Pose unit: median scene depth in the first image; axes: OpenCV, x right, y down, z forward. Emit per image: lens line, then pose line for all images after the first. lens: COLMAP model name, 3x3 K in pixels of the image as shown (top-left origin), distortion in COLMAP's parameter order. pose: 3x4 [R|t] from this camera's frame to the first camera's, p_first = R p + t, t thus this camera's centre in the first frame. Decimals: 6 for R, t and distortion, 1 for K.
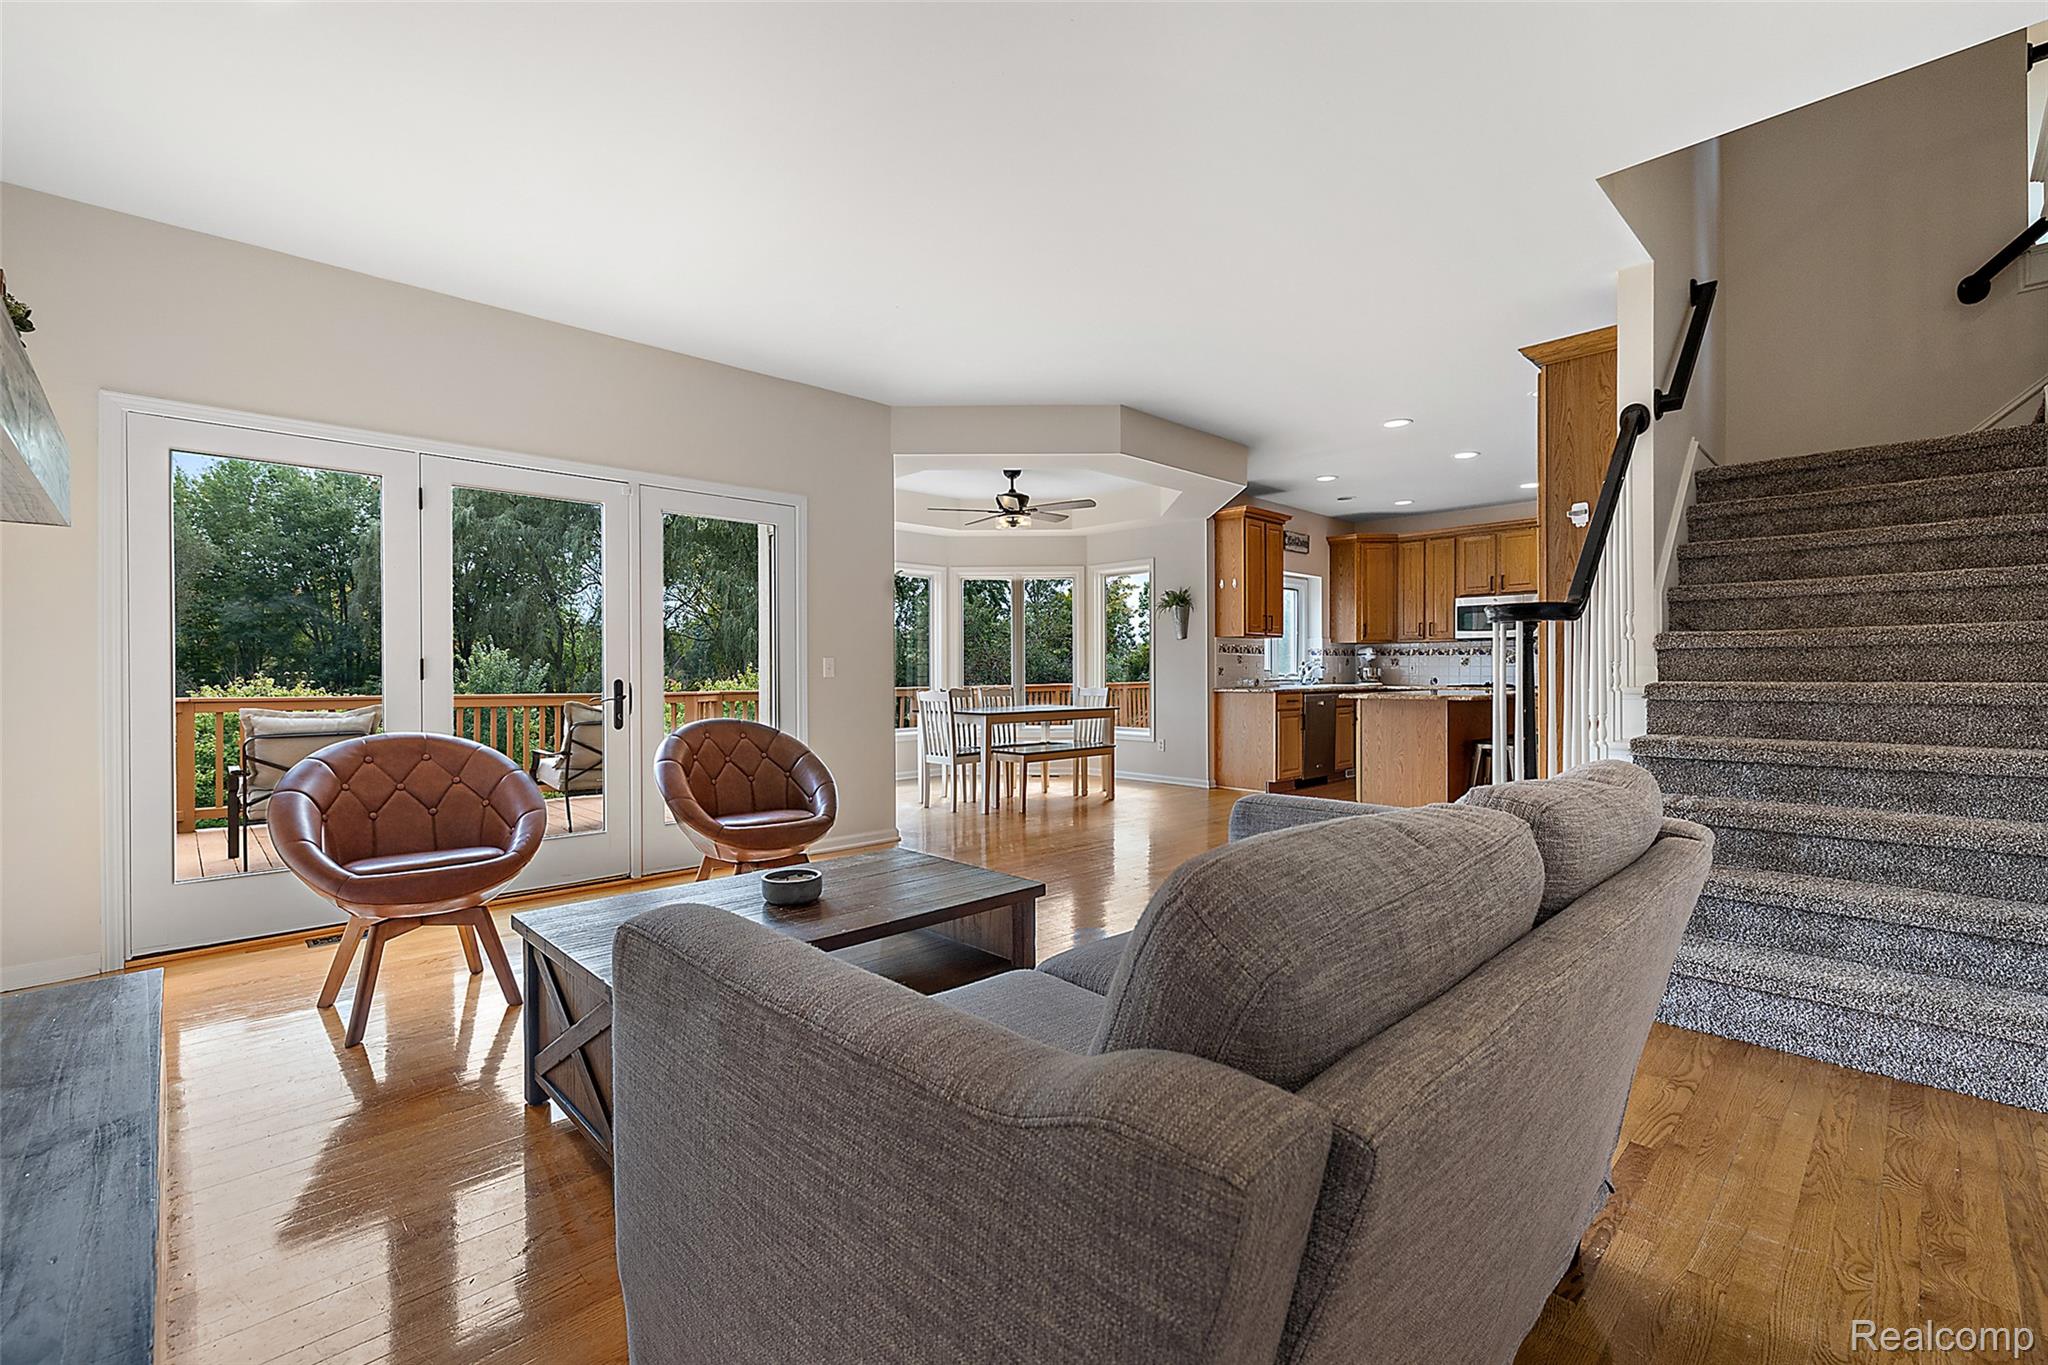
lens RADIAL K [[879.9, 0, 1024.0], [0, 879.9, 682.5], [0, 0, 1]] dist [-0.001902, 0.000106]
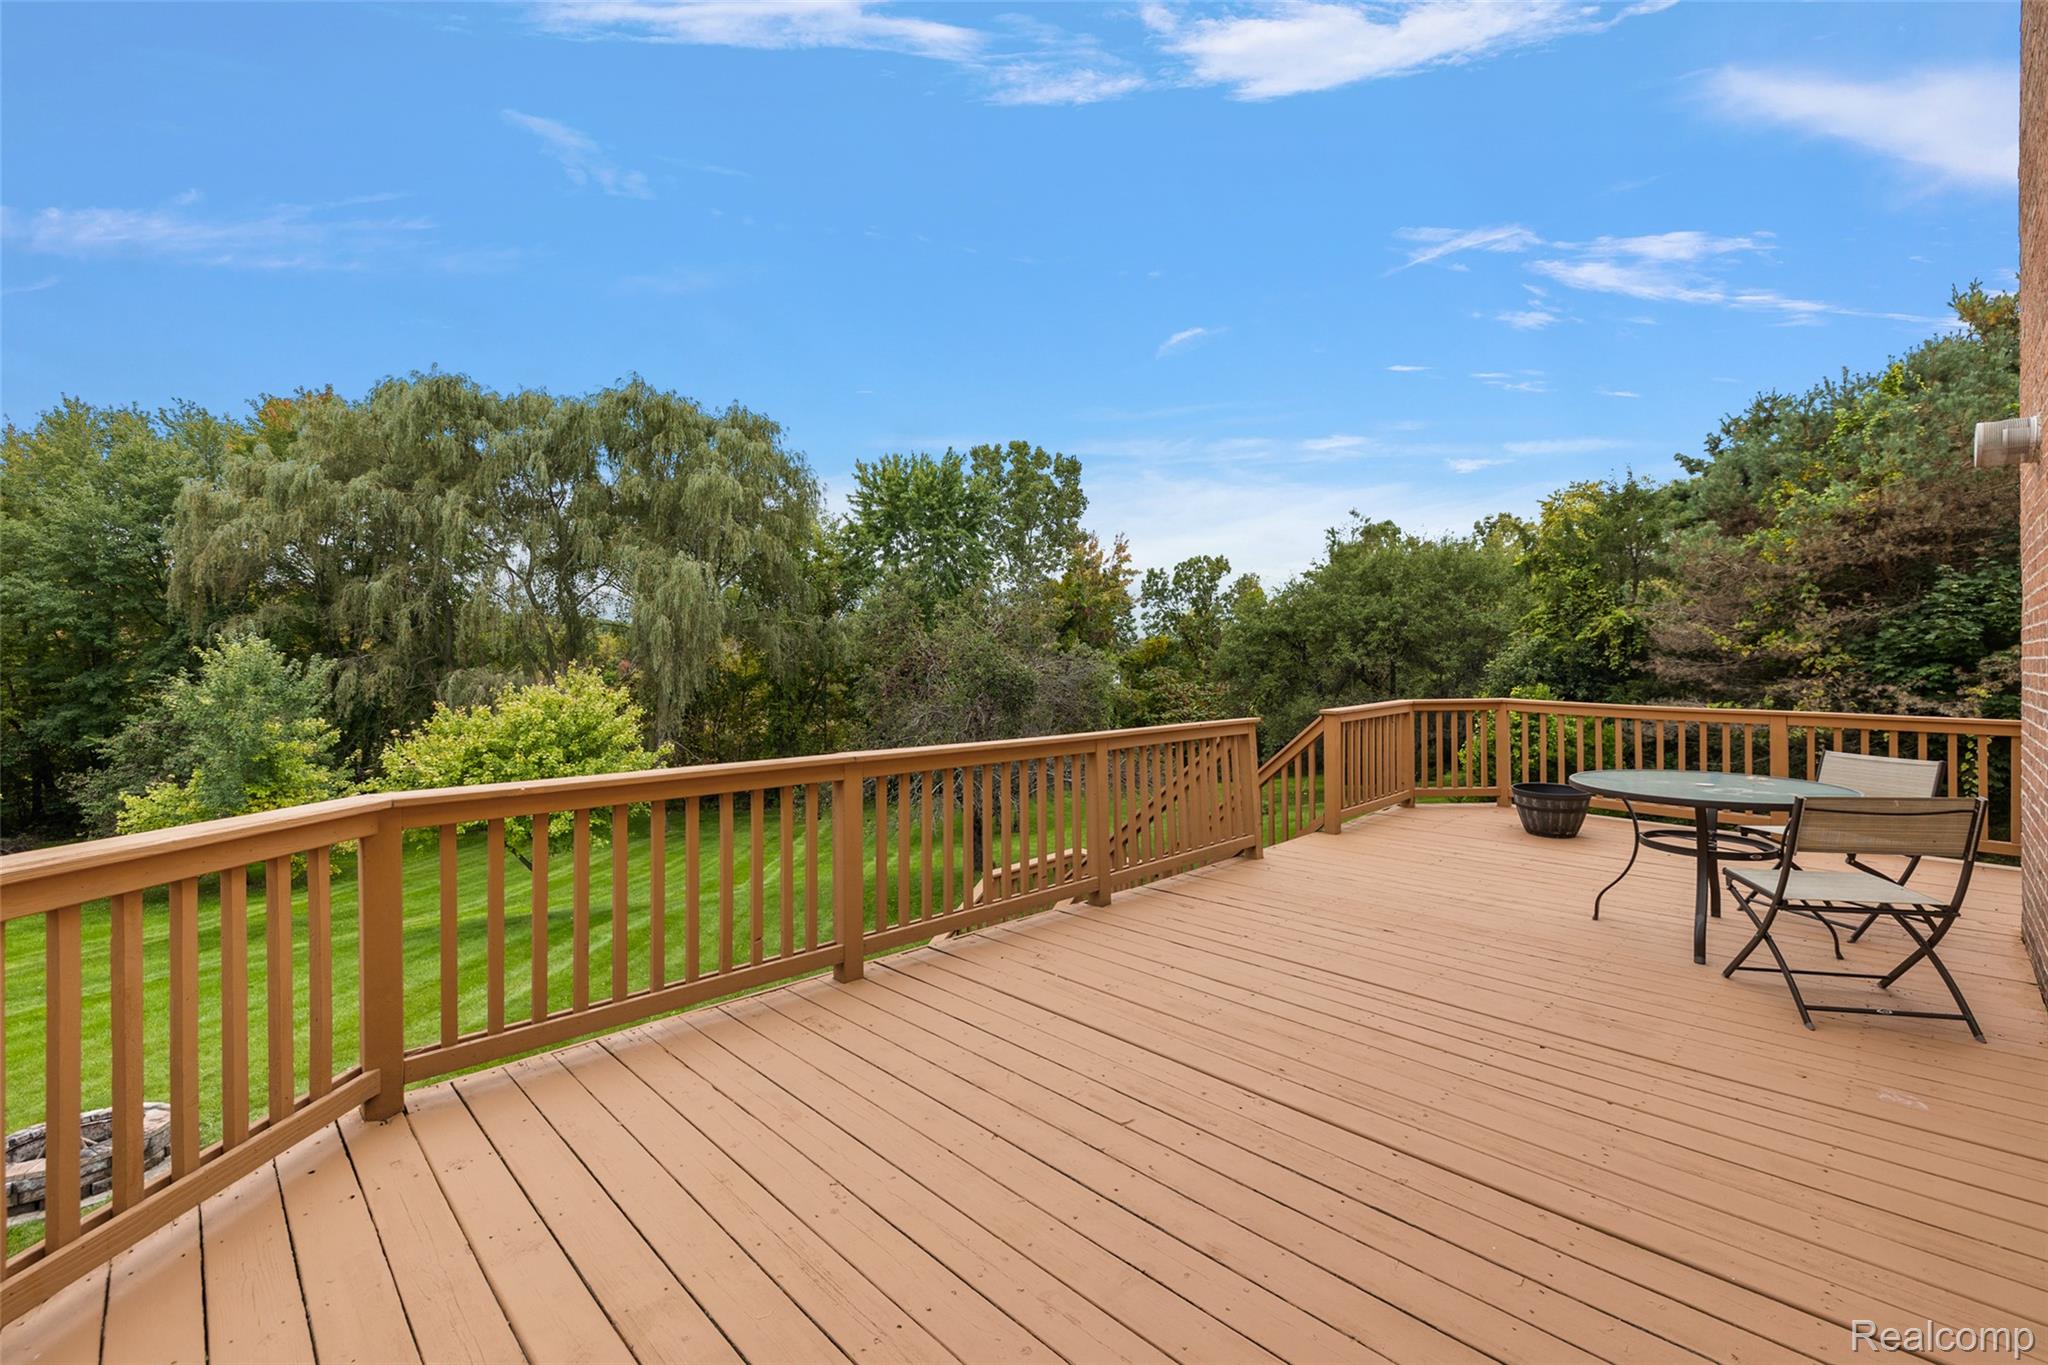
lens RADIAL K [[870.1, 0, 1023.0], [0, 870.1, 670.6], [0, 0, 1]] dist [-0.000120, -0.000482]
pose [[0.999977, 0.003494, -0.005731, 0.019544], [-0.003536, 0.999967, -0.007277, -0.004864], [0.005706, 0.007297, 0.999957, 0.144621]]
